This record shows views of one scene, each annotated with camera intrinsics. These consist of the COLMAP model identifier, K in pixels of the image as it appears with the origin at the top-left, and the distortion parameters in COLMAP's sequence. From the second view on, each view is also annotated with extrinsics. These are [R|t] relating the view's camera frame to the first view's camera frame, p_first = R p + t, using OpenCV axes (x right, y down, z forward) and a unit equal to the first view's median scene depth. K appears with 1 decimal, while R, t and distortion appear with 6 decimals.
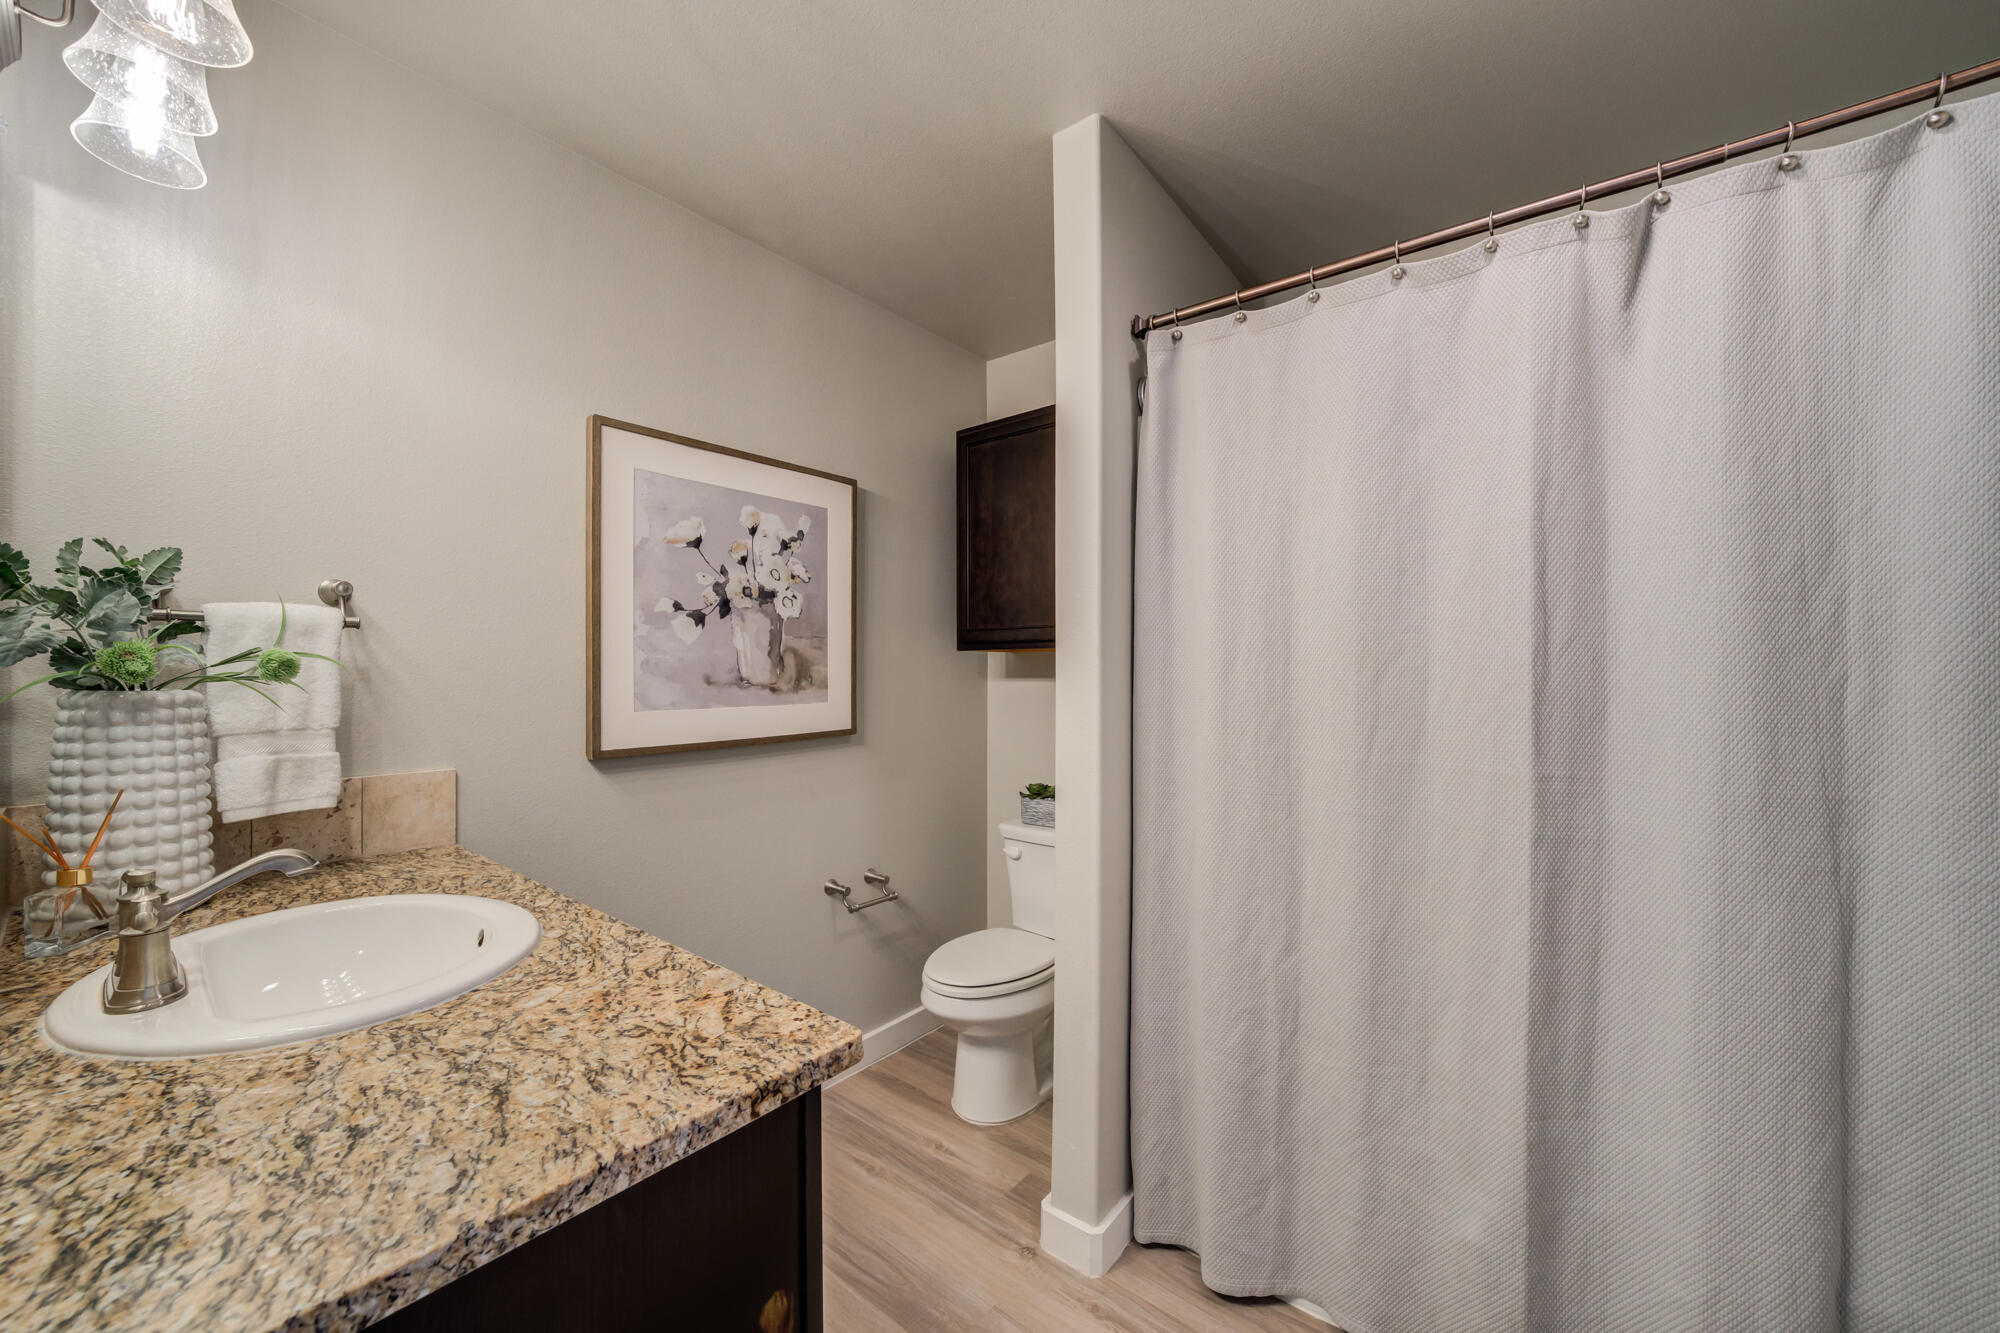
lens RADIAL K [[764.3, 0, 955.9], [0, 764.3, 660.8], [0, 0, 1]] dist [-0.021575, 0.003773]
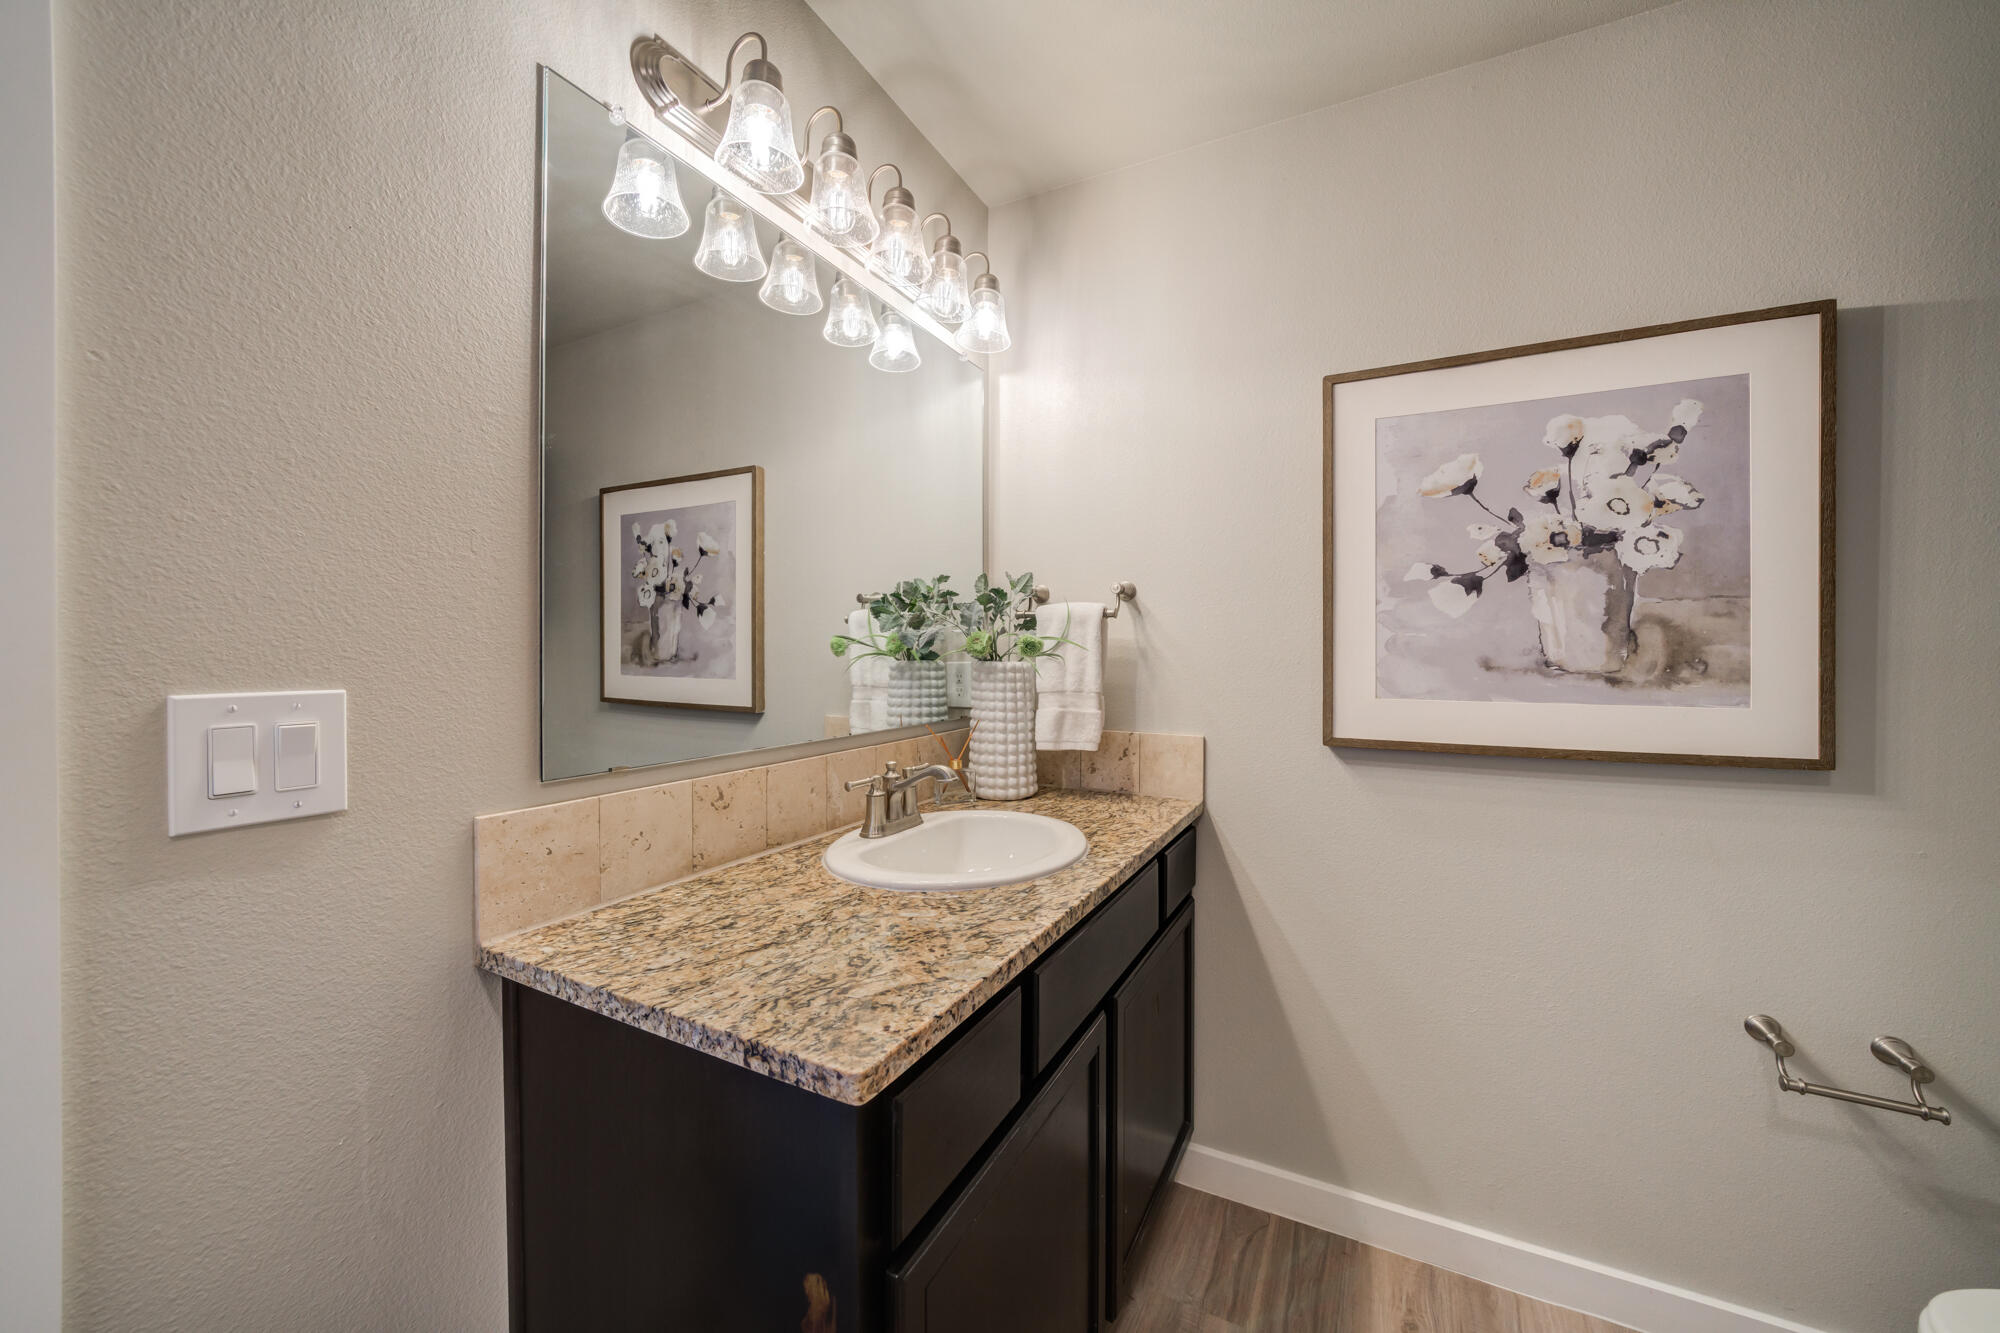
lens RADIAL K [[716.6, 0, 1007.6], [0, 716.6, 649.9], [0, 0, 1]] dist [-0.012477, 0.000081]
pose [[0.221348, 0.000224, -0.975195, 0.283680], [0.006992, 0.999974, 0.001817, 0.007102], [0.975170, -0.007221, 0.221341, 0.409317]]
